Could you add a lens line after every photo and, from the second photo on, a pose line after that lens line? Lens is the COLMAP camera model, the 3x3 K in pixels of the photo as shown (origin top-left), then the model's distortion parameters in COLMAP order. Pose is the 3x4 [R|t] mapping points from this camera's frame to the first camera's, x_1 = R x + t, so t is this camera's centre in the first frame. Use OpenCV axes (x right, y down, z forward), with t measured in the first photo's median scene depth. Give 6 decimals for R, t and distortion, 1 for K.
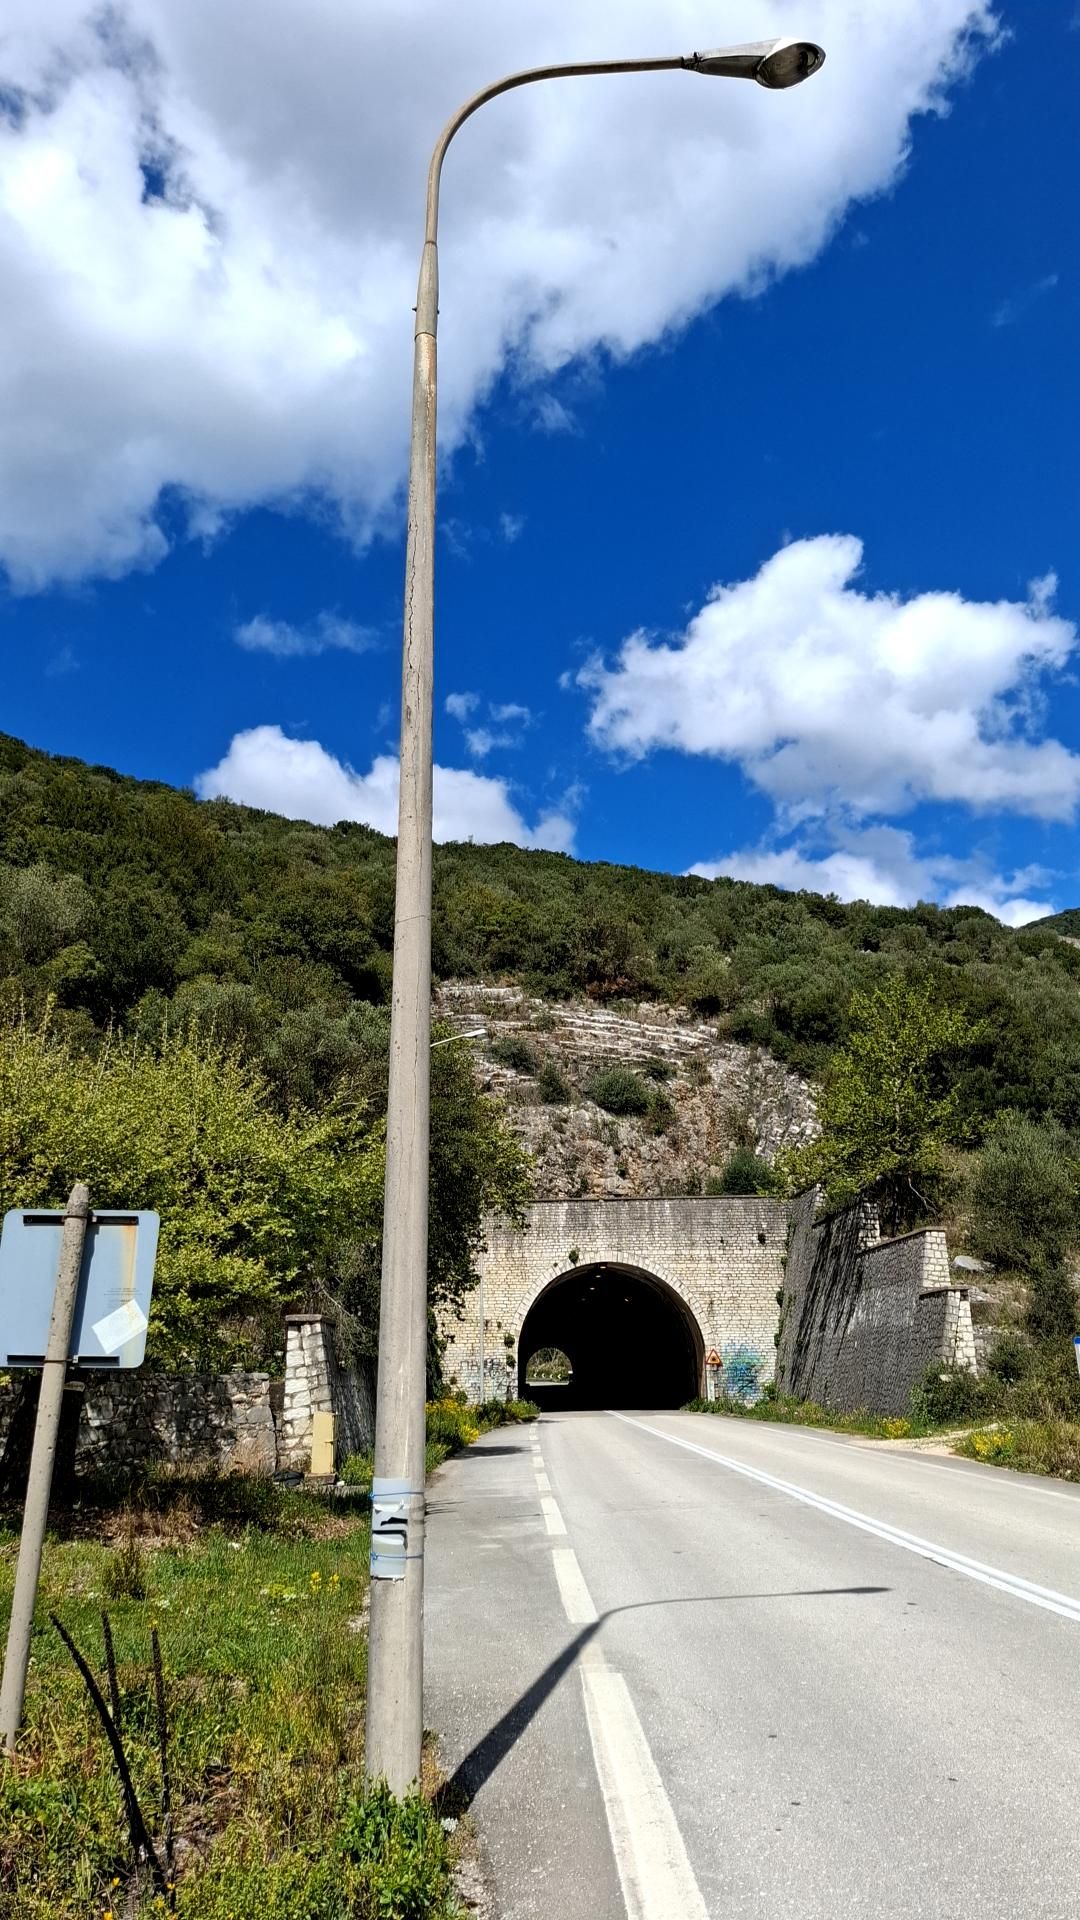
lens RADIAL K [[1331.9, 0, 574.7], [0, 1331.9, 954.8], [0, 0, 1]] dist [0.051375, -0.000661]
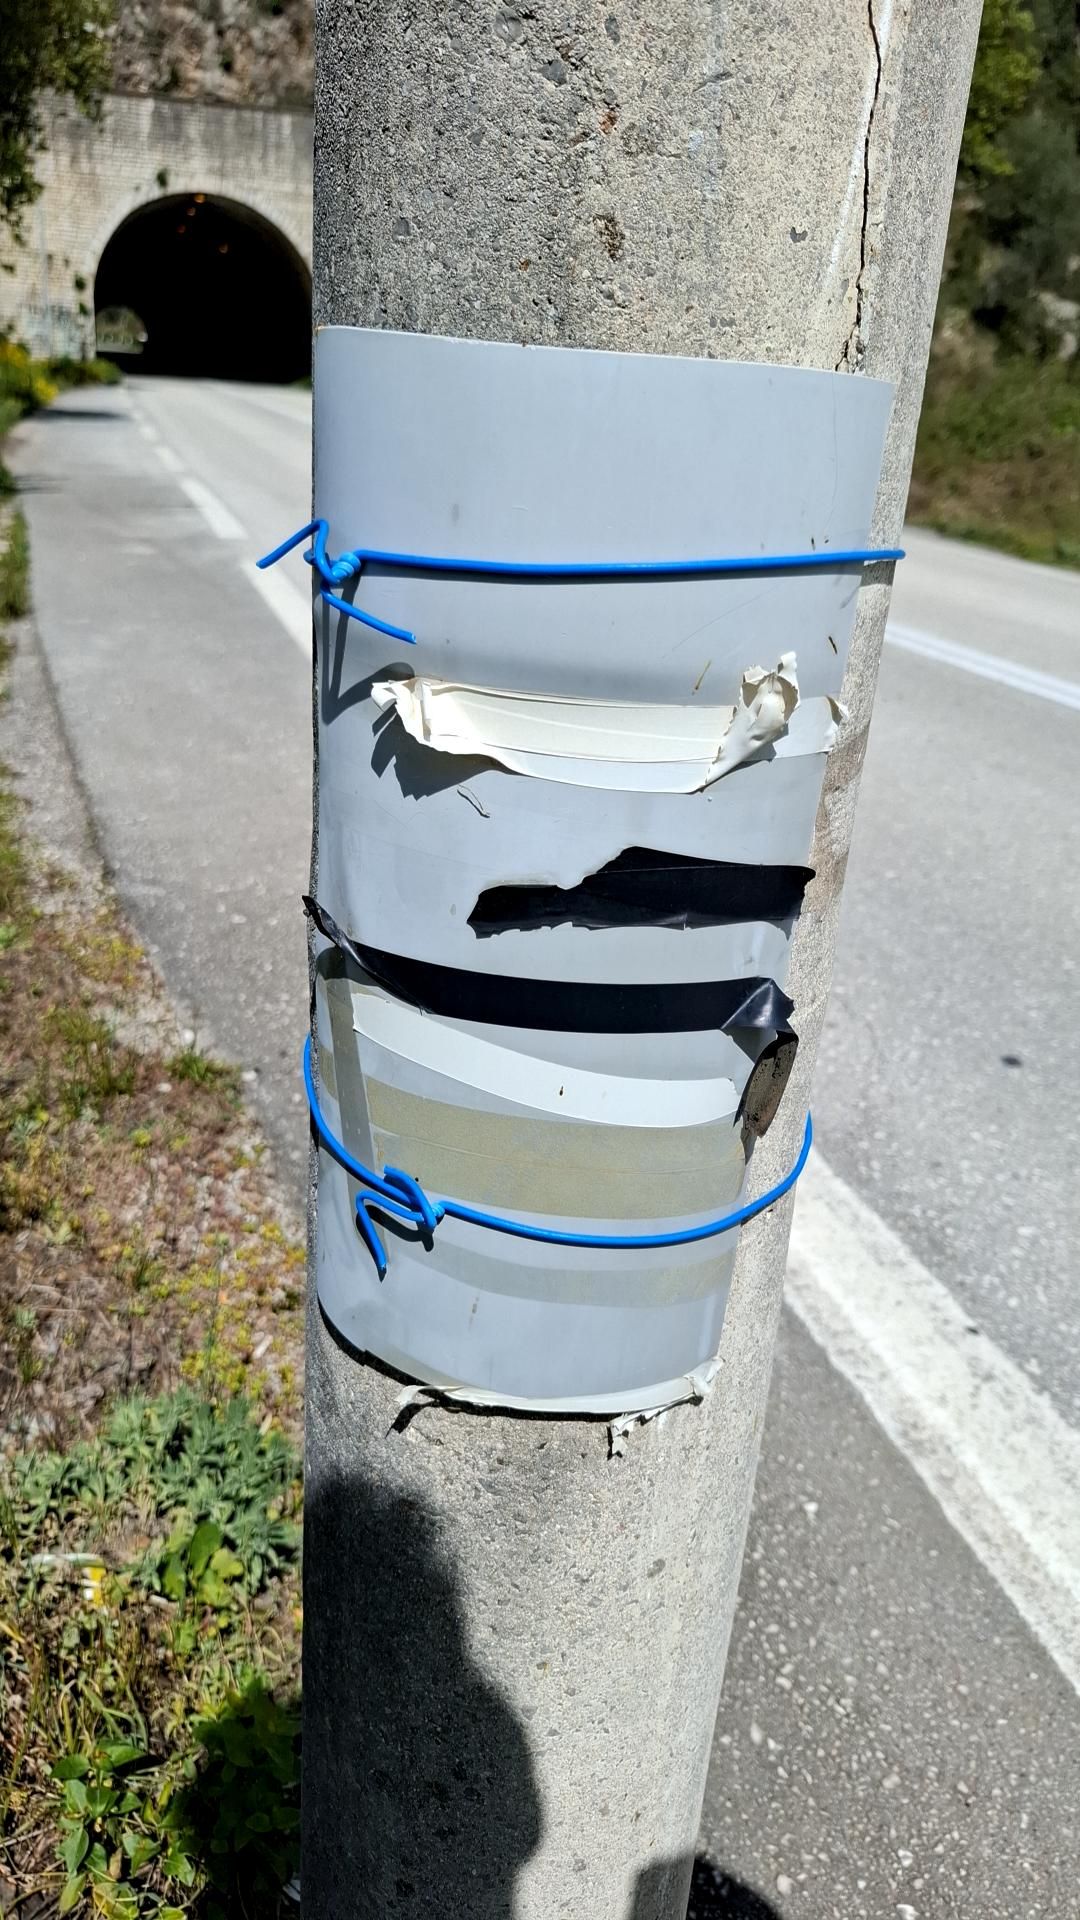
lens RADIAL K [[1422.4, 0, 540.0], [0, 1422.4, 960.0], [0, 0, 1]] dist [-0.002907, -0.000430]
pose [[0.965931, -0.015066, 0.258361, -0.008028], [-0.155735, 0.763485, 0.626768, 0.018356], [-0.206697, -0.645650, 0.735127, 0.046168]]
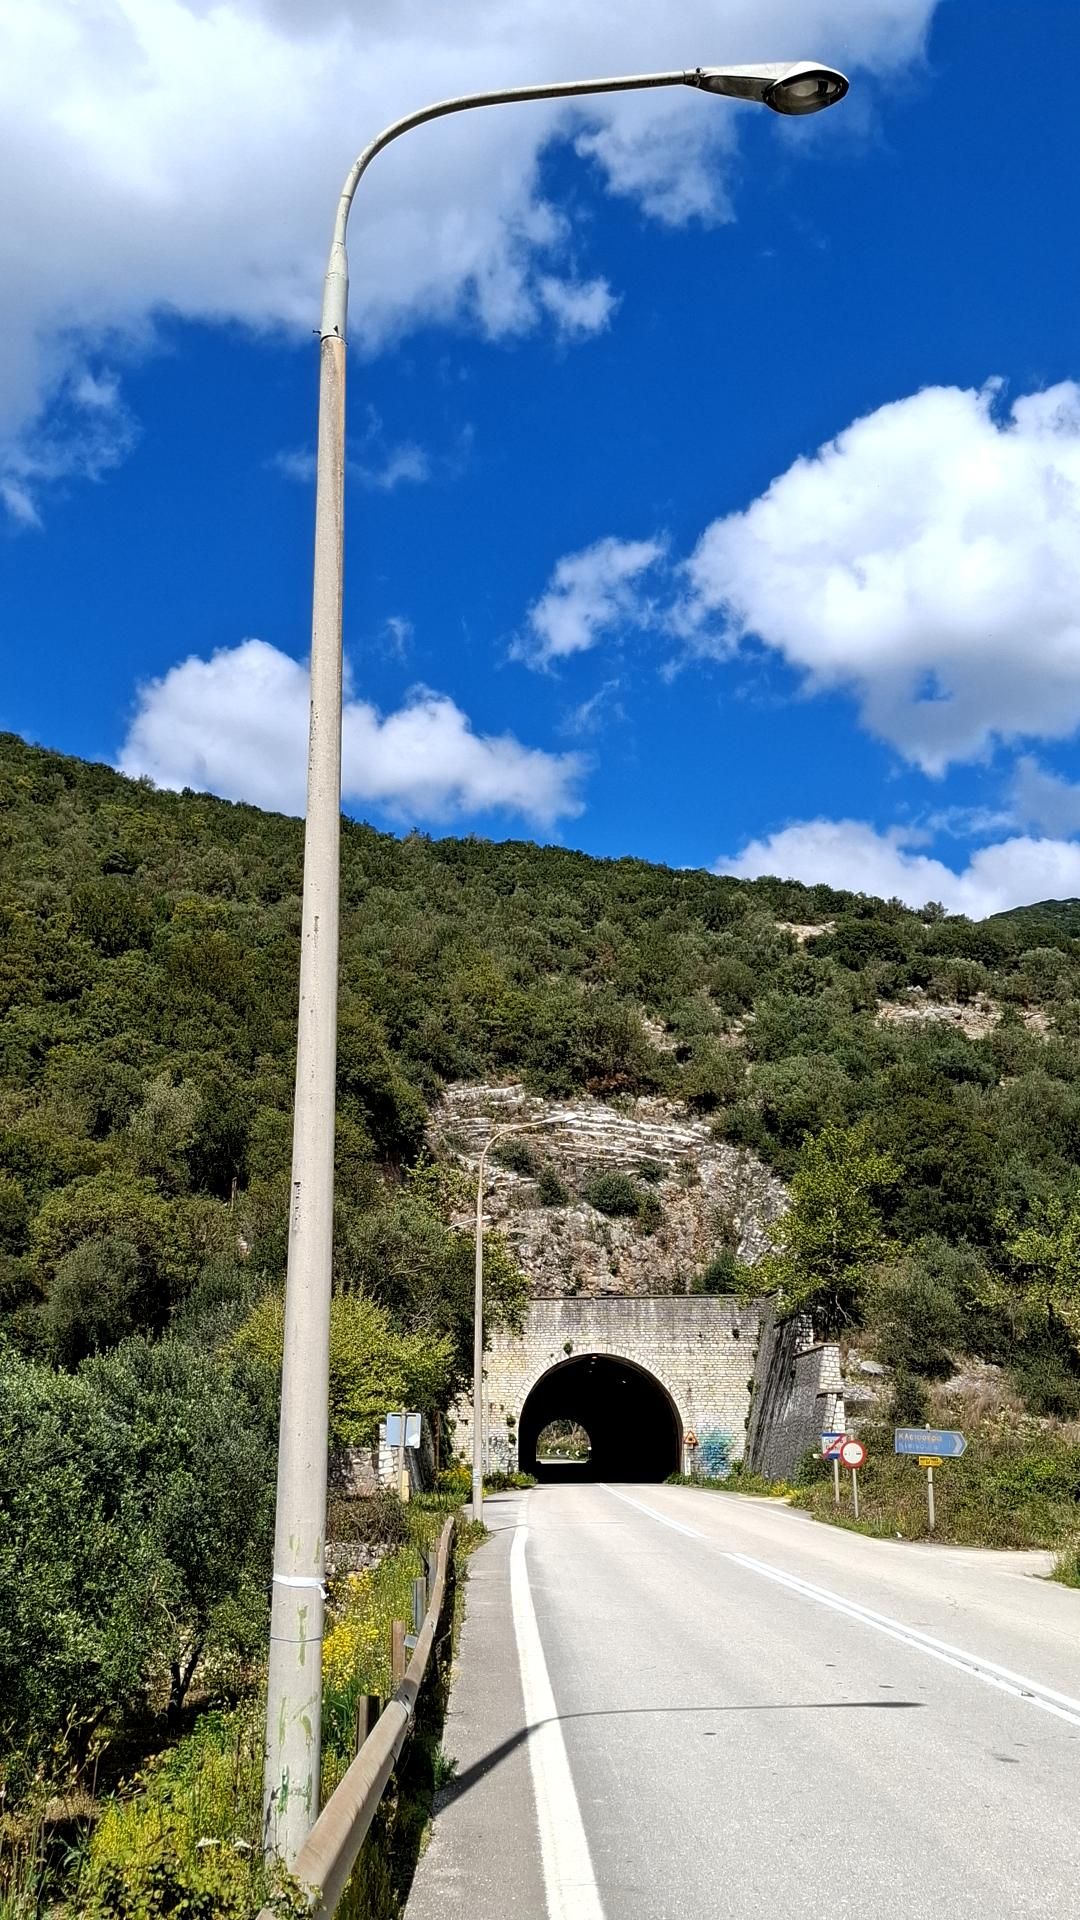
lens RADIAL K [[1821.0, 0, 540.0], [0, 1821.0, 960.0], [0, 0, 1]] dist [0.022923, 0.005123]
pose [[0.999280, 0.001829, -0.037904, 0.031074], [-0.000271, 0.999157, 0.041052, -0.153186], [0.037947, -0.041012, 0.998438, -0.487382]]
